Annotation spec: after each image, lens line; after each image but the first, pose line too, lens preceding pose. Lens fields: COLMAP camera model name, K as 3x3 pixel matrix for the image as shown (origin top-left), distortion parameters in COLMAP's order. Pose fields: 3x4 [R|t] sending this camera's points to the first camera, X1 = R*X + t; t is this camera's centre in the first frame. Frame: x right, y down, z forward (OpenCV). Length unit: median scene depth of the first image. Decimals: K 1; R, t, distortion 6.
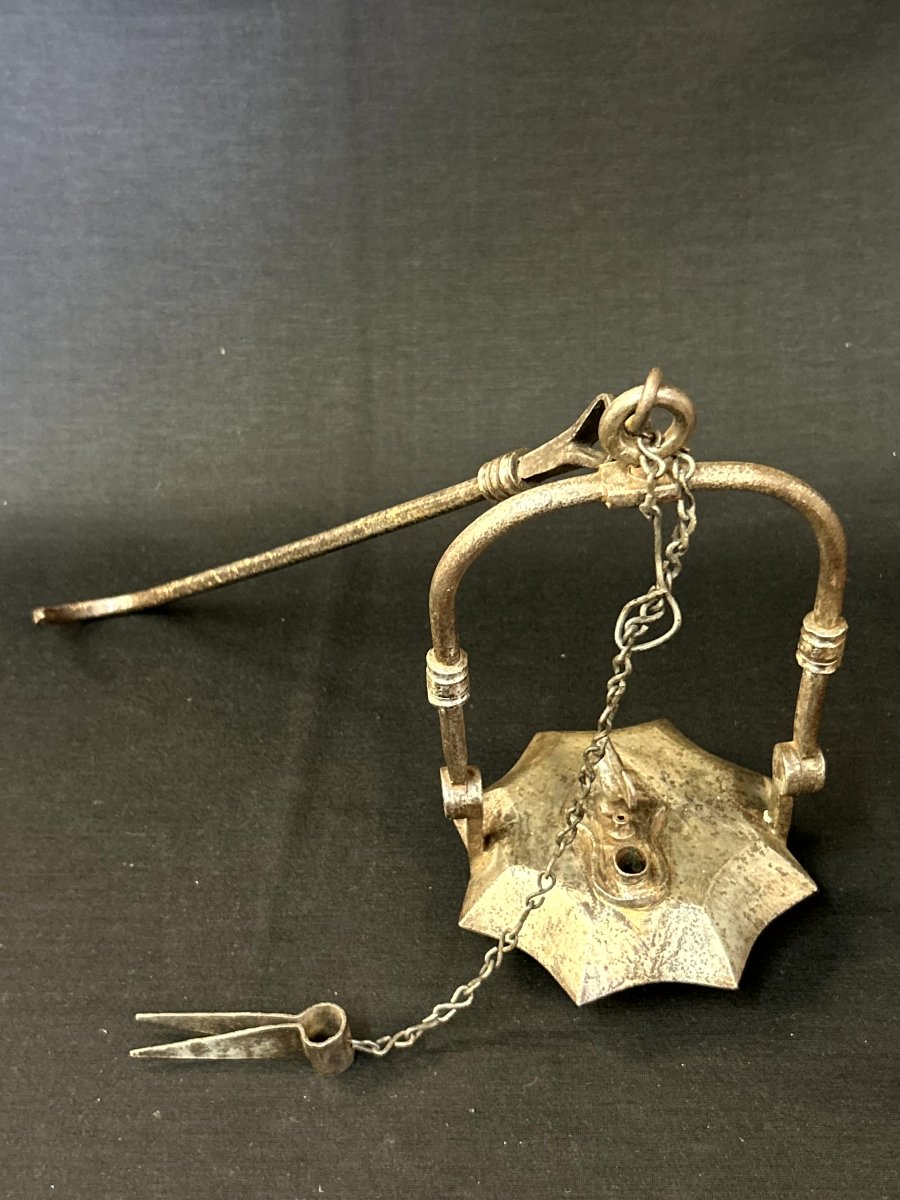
lens RADIAL K [[1503.6, 0, 446.7], [0, 1503.6, 598.4], [0, 0, 1]] dist [0.143790, -0.512003]
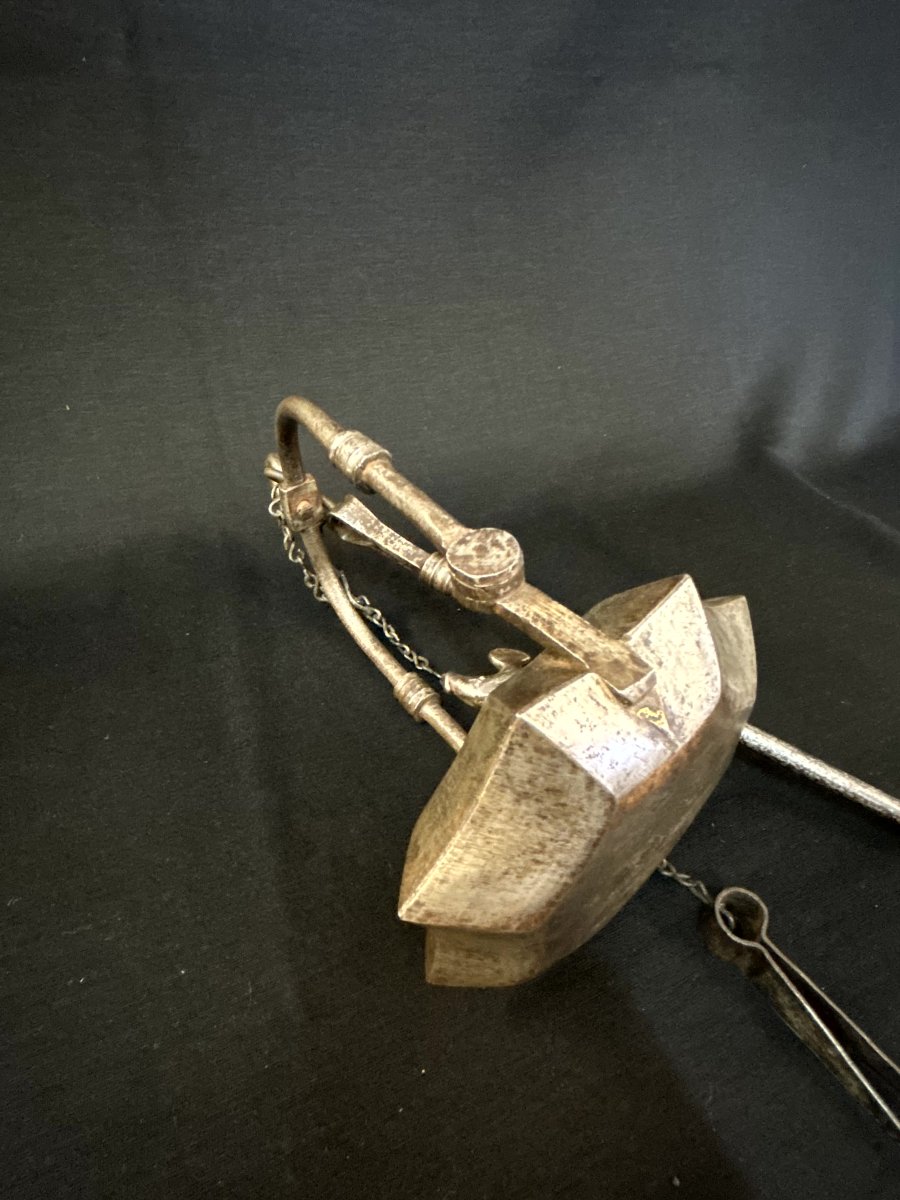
lens RADIAL K [[614.3, 0, 454.7], [0, 614.3, 578.0], [0, 0, 1]] dist [-0.000620, -0.000020]
pose [[0.892135, -0.179880, 0.414413, -0.109096], [0.198362, 0.980128, -0.001595, 0.013254], [-0.405891, 0.083627, 0.910088, 0.516330]]
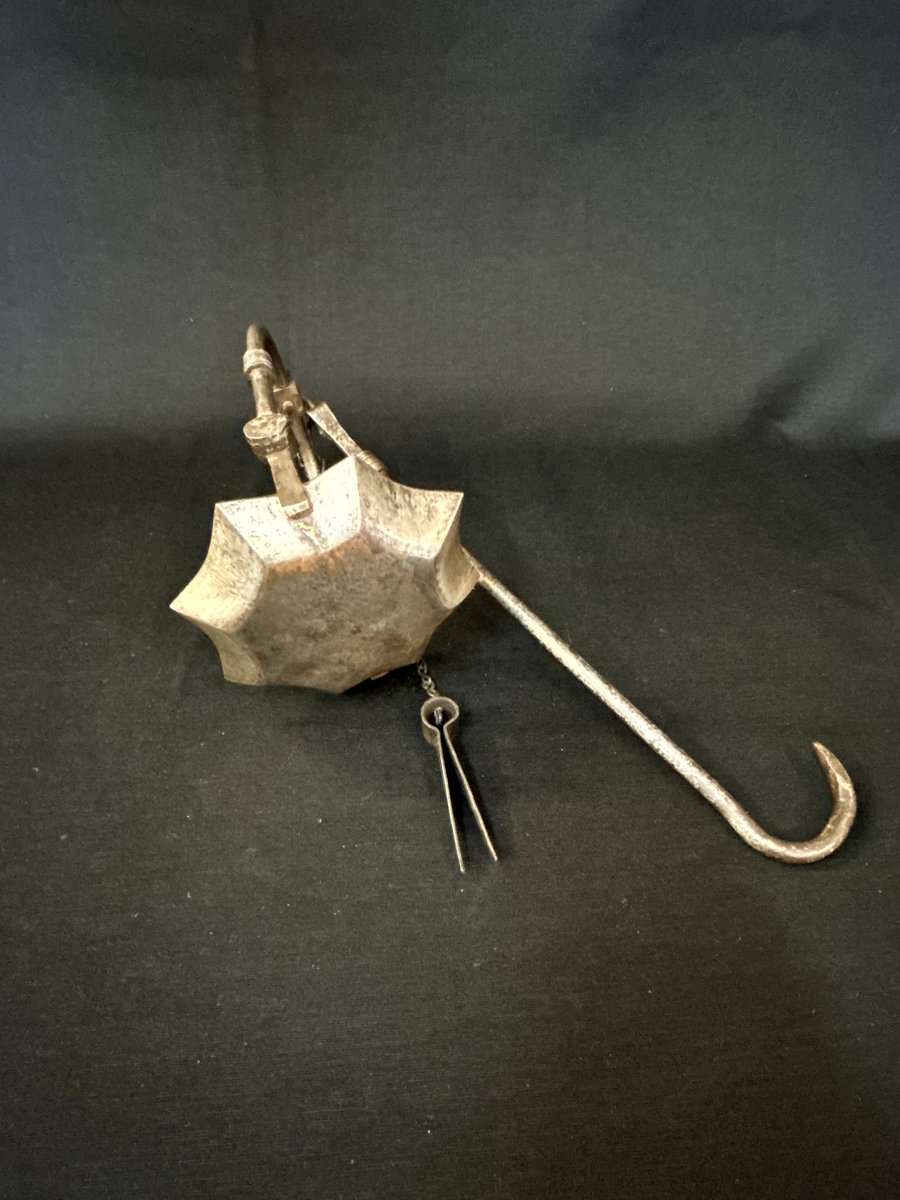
lens RADIAL K [[621.0, 0, 471.9], [0, 621.0, 585.6], [0, 0, 1]] dist [-0.002758, -0.001678]
pose [[0.992117, -0.014367, 0.124486, 0.056705], [0.006924, 0.998173, 0.060021, 0.075735], [-0.125120, -0.058685, 0.990404, 0.332447]]
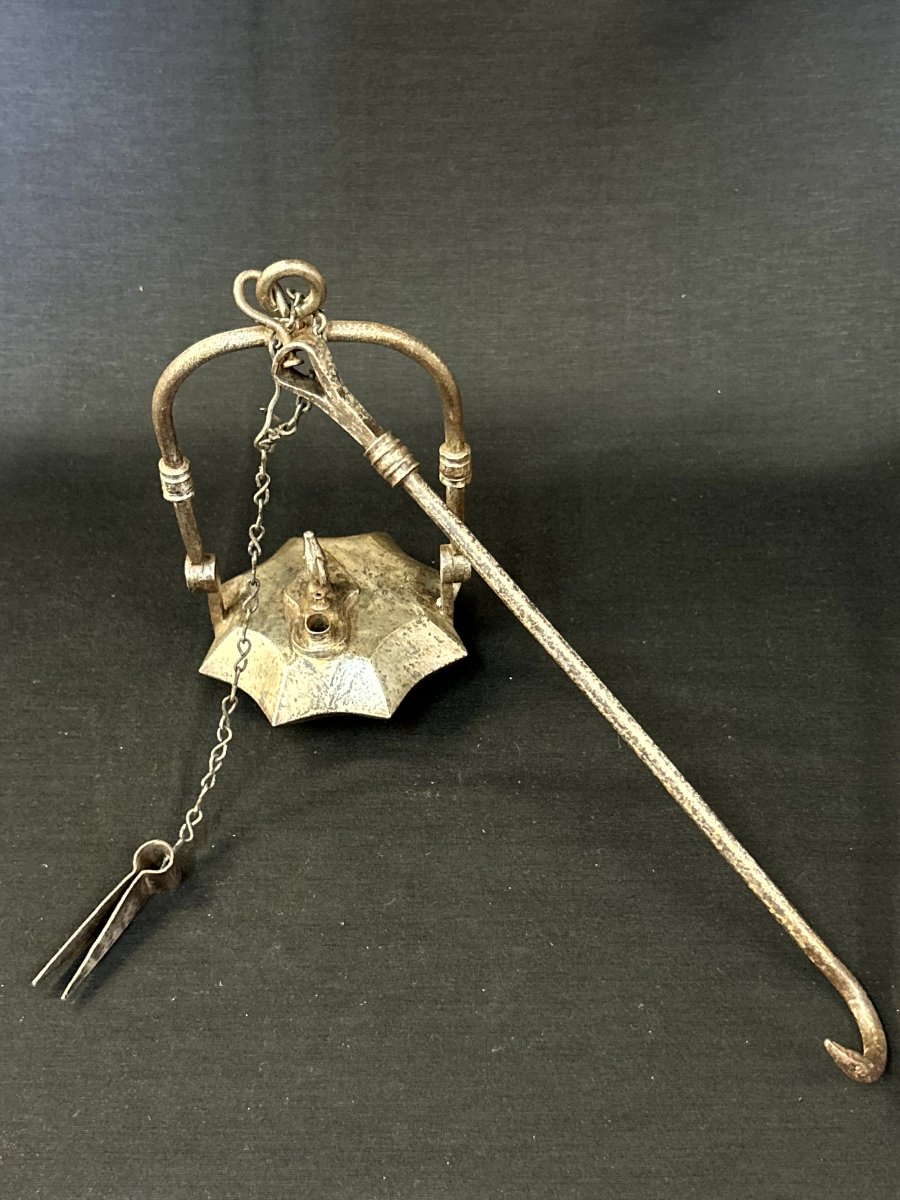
lens RADIAL K [[1503.6, 0, 446.7], [0, 1503.6, 598.4], [0, 0, 1]] dist [0.143790, -0.512003]
pose [[0.998614, 0.008733, 0.051908, 0.024759], [-0.012543, 0.997214, 0.073526, -0.018781], [-0.051121, -0.074075, 0.995942, -0.167480]]
